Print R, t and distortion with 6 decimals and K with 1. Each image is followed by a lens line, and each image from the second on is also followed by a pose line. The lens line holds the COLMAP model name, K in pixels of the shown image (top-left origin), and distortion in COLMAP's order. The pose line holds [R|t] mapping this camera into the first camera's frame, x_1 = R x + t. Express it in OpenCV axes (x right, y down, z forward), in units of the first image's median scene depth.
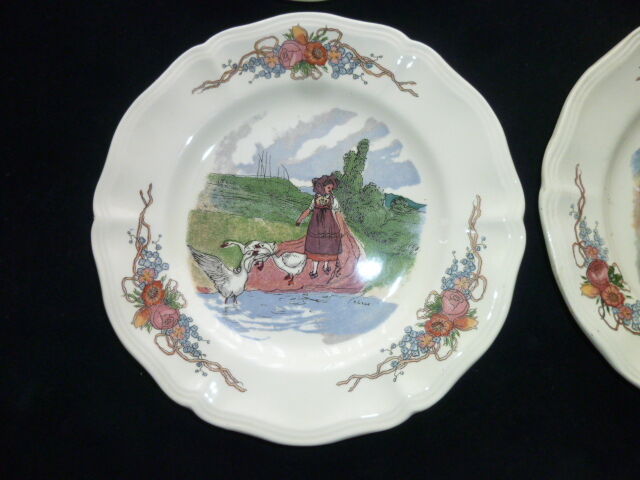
lens RADIAL K [[495.8, 0, 320.0], [0, 495.8, 240.0], [0, 0, 1]] dist [-0.019456, 0.006942]
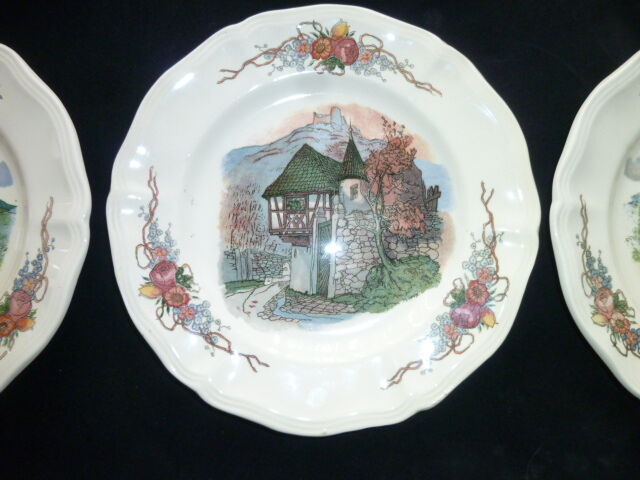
lens RADIAL K [[495.8, 0, 320.0], [0, 495.8, 240.0], [0, 0, 1]] dist [-0.019456, 0.006942]
pose [[0.998763, 0.001496, 0.049704, 0.828948], [-0.001567, 0.999998, 0.001393, -0.004760], [-0.049702, -0.001469, 0.998763, -0.032121]]
